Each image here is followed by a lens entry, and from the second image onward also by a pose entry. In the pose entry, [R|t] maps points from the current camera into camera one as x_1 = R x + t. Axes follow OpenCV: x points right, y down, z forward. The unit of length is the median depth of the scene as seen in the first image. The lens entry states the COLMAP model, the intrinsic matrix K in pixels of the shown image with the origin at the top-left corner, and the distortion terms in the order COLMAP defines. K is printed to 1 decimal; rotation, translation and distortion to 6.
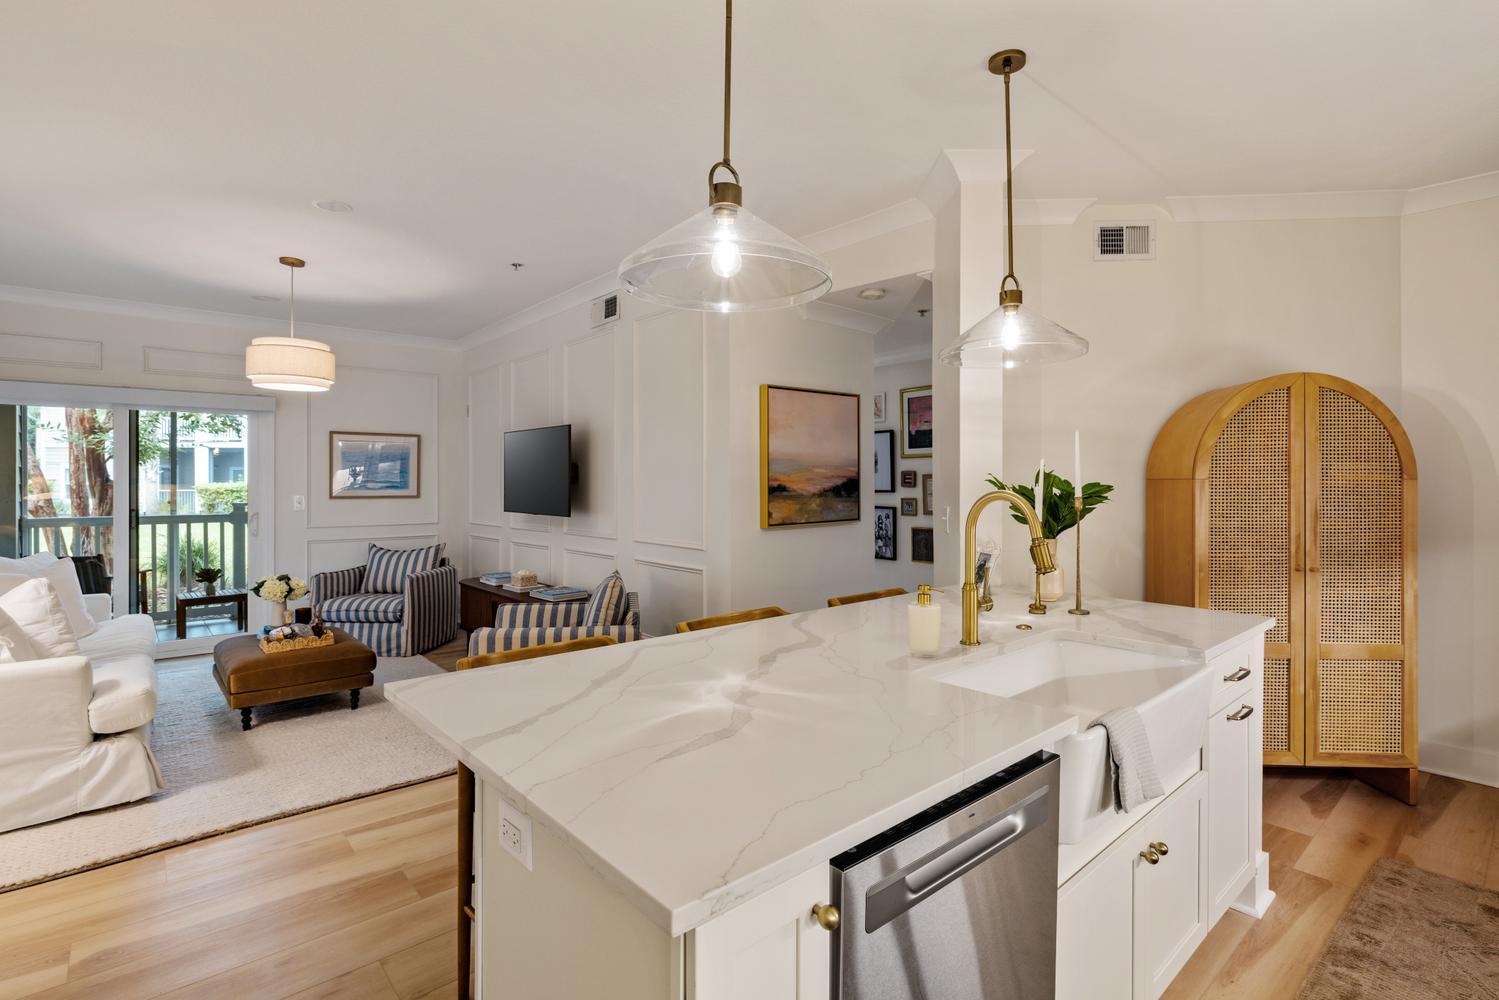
lens RADIAL K [[716.1, 0, 750.3], [0, 716.1, 480.7], [0, 0, 1]] dist [-0.009552, 0.000813]
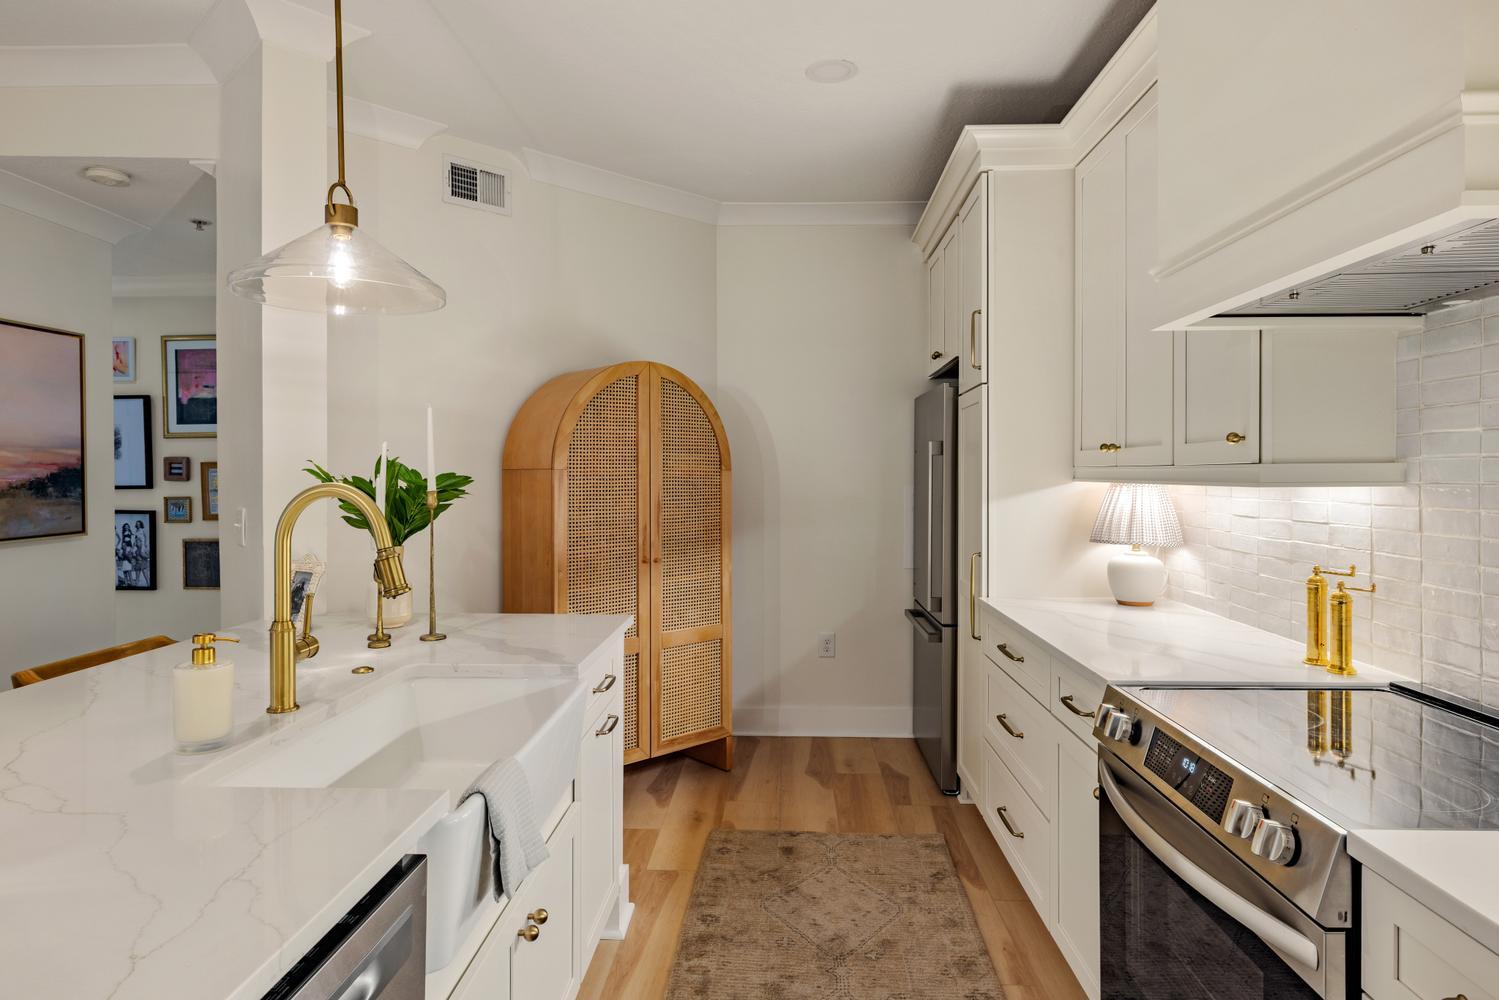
lens RADIAL K [[844.7, 0, 751.3], [0, 844.7, 481.5], [0, 0, 1]] dist [0.001570, 0.000416]
pose [[0.687649, -0.006755, 0.726012, 0.017221], [-0.000599, 0.999951, 0.009871, 0.001942], [-0.726043, -0.007223, 0.687611, 0.068074]]
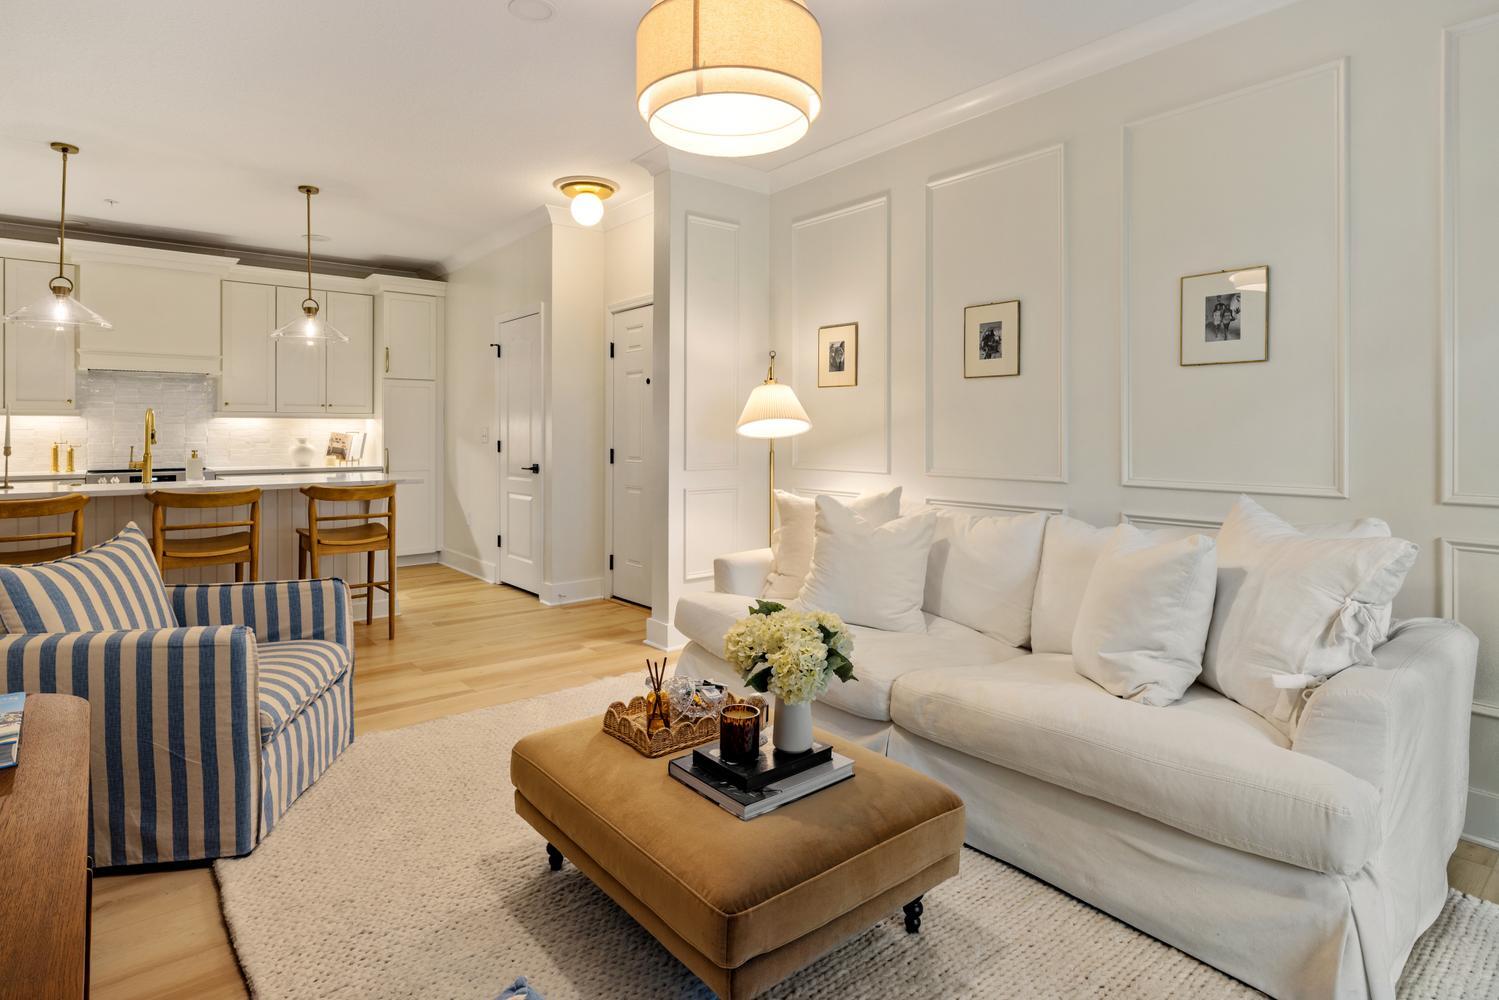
lens RADIAL K [[783.5, 0, 743.0], [0, 783.5, 427.7], [0, 0, 1]] dist [-0.001260, 0.000390]
pose [[-0.999466, 0.002096, 0.032596, -0.737783], [0.001742, 0.999939, -0.010899, 0.048560], [-0.032617, -0.010836, -0.999409, 1.601848]]
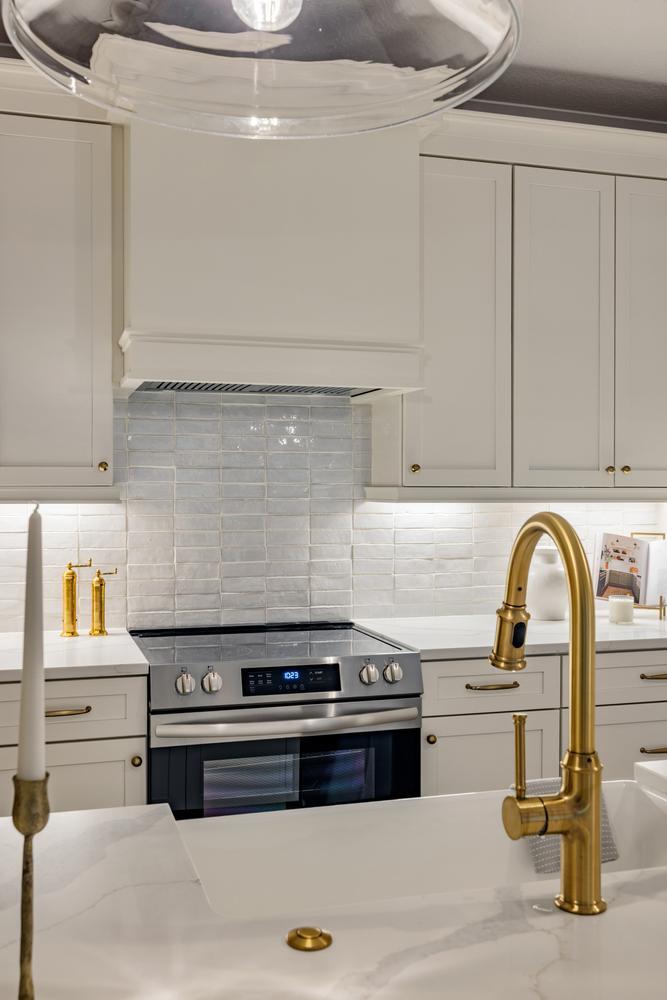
lens RADIAL K [[982.8, 0, 331.6], [0, 982.8, 496.2], [0, 0, 1]] dist [0.005503, -0.002556]
pose [[-0.908671, -0.005294, 0.417479, 0.099761], [-0.003417, 0.999980, 0.005242, -0.000402], [-0.417499, 0.003337, -0.908671, 0.782114]]
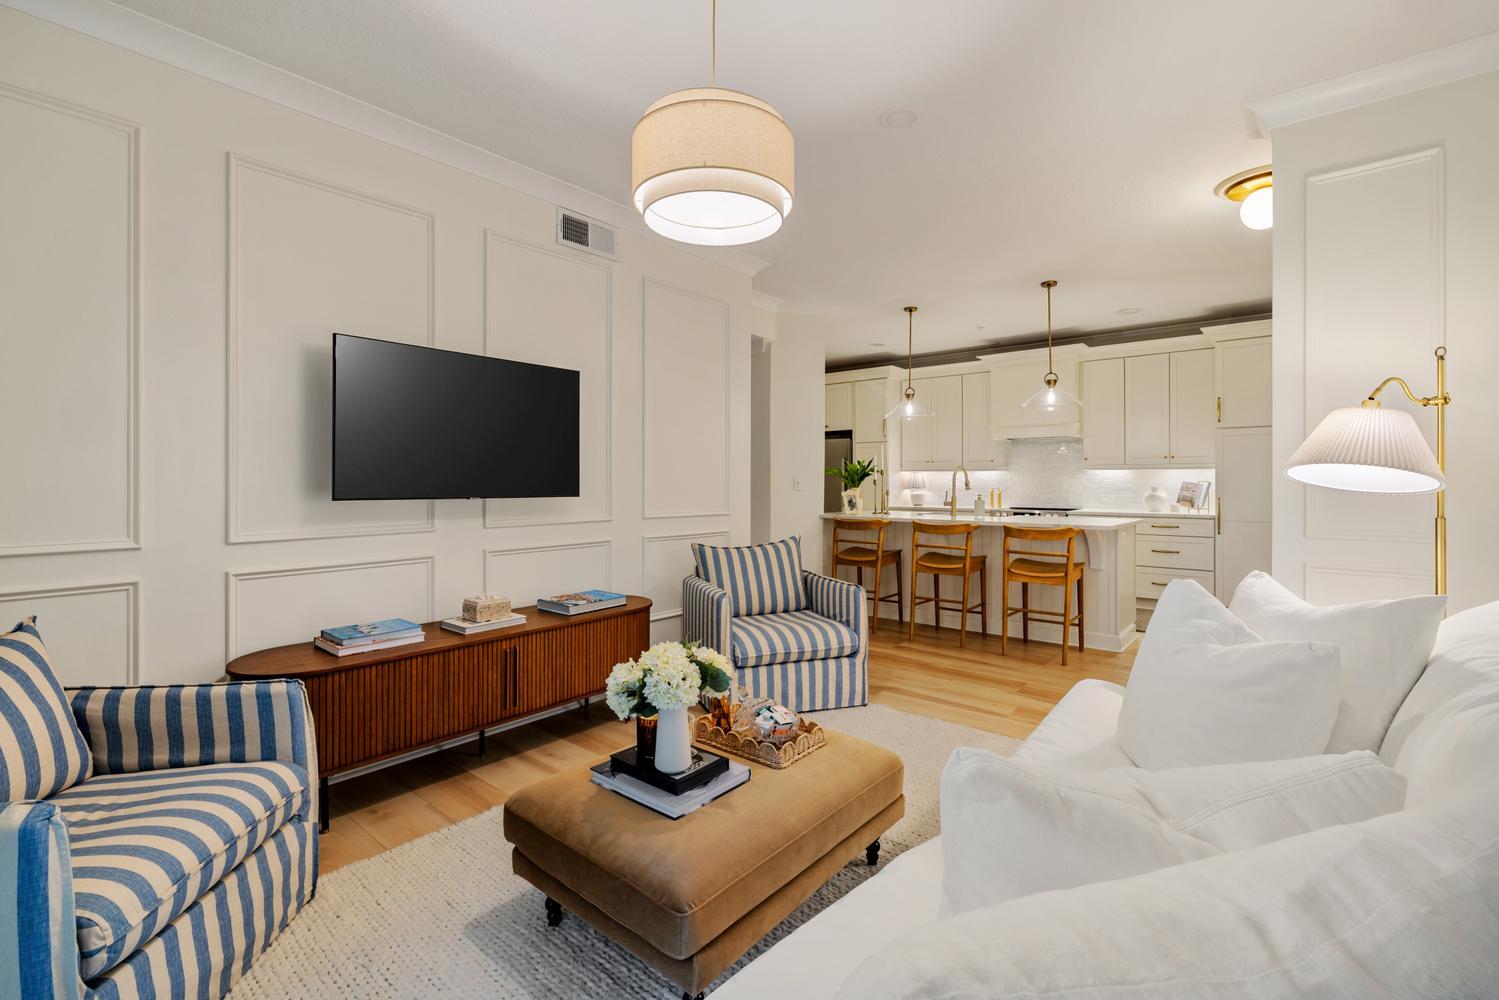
lens RADIAL K [[663.1, 0, 747.7], [0, 663.1, 479.2], [0, 0, 1]] dist [-0.008295, -0.000103]
pose [[-0.149837, 0.003692, 0.988704, -1.188155], [-0.003936, 0.999983, -0.004331, 0.043330], [-0.988703, -0.004540, -0.149820, 1.157226]]
